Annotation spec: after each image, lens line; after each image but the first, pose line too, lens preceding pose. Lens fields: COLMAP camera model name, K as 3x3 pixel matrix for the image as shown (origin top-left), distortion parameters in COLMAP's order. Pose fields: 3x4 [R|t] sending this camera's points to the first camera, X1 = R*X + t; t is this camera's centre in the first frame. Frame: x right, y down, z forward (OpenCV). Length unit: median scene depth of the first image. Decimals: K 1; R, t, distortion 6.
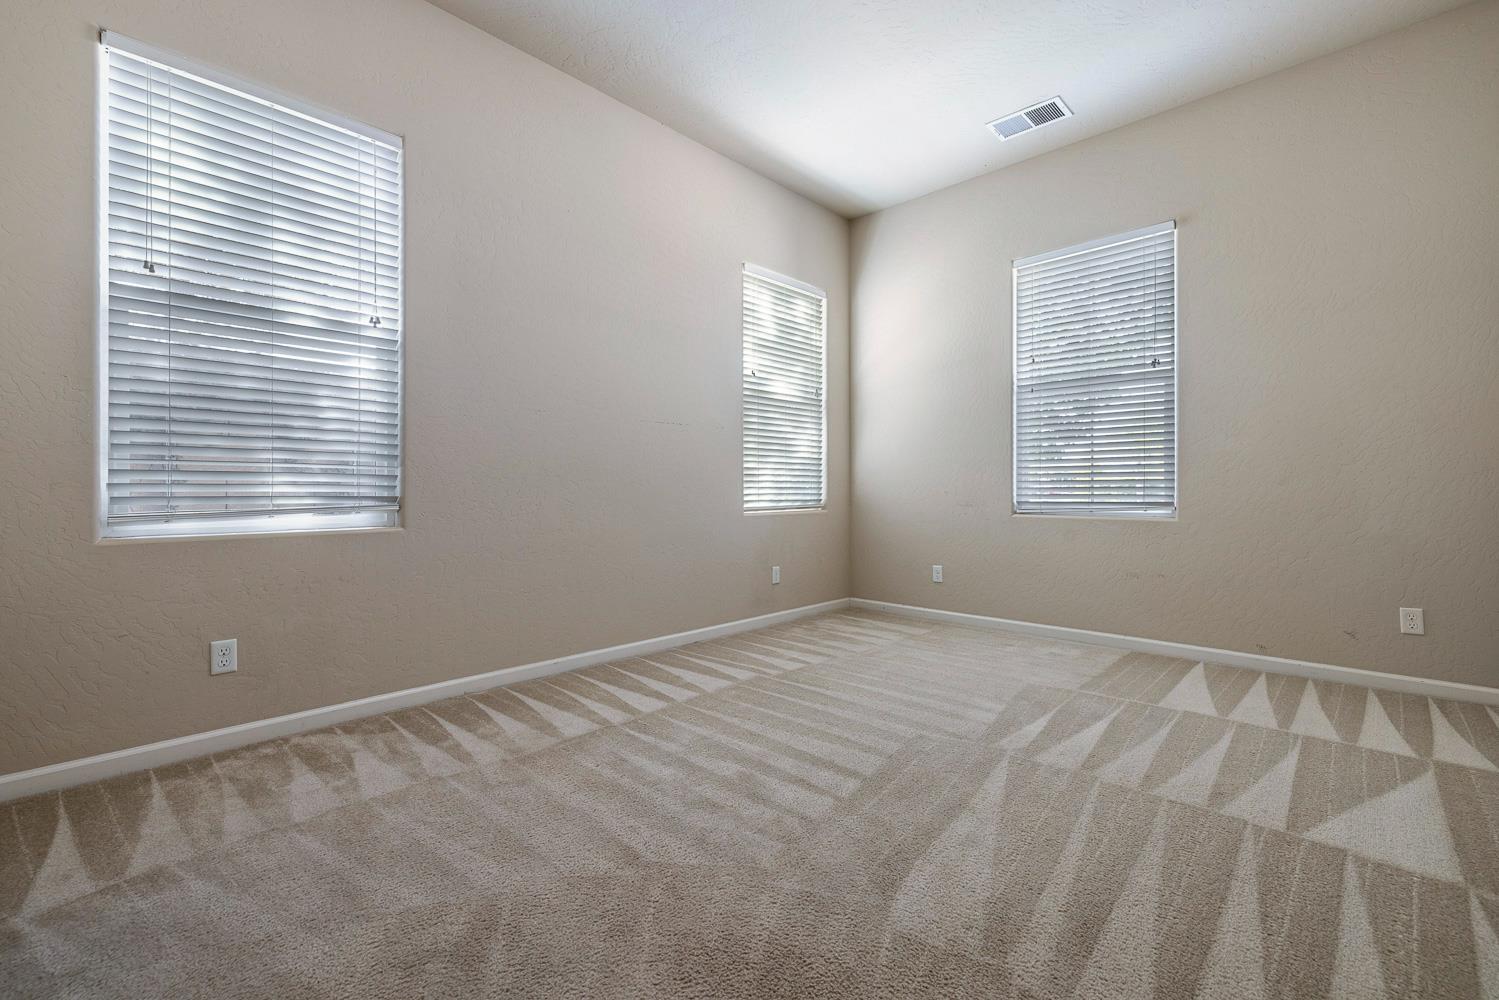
lens RADIAL K [[643.7, 0, 753.8], [0, 643.7, 486.5], [0, 0, 1]] dist [0.000199, 0.000096]
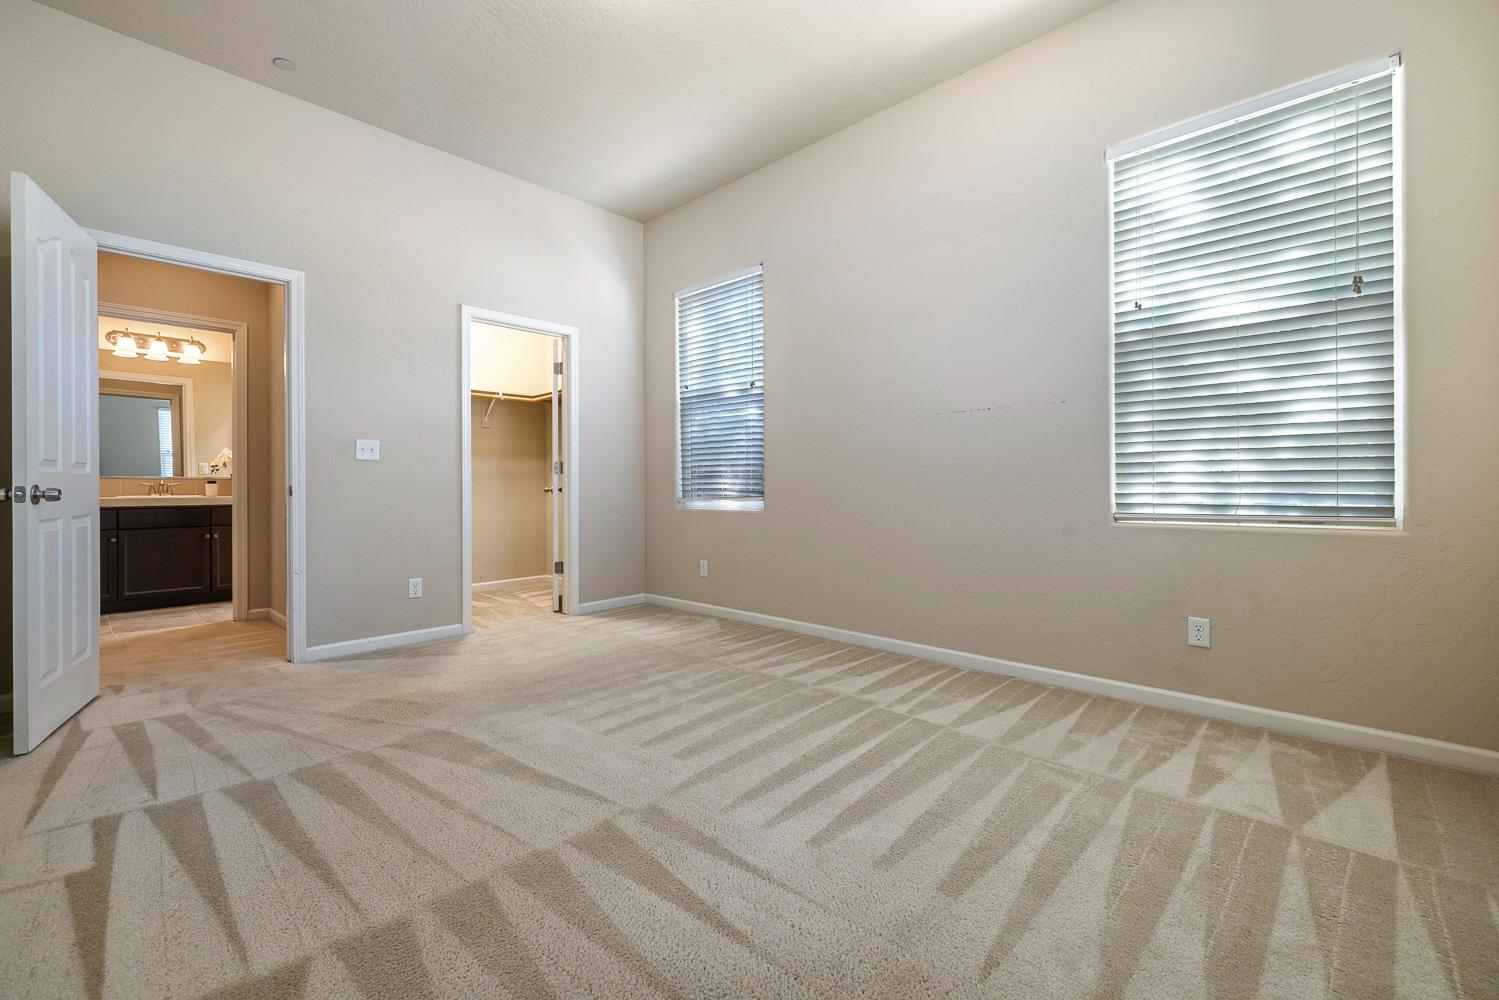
lens RADIAL K [[643.7, 0, 753.8], [0, 643.7, 486.5], [0, 0, 1]] dist [0.000199, 0.000096]
pose [[-0.004299, 0.001956, -0.999989, 0.644436], [0.006393, 0.999978, 0.001928, 0.000739], [0.999970, -0.006385, -0.004311, 0.617750]]
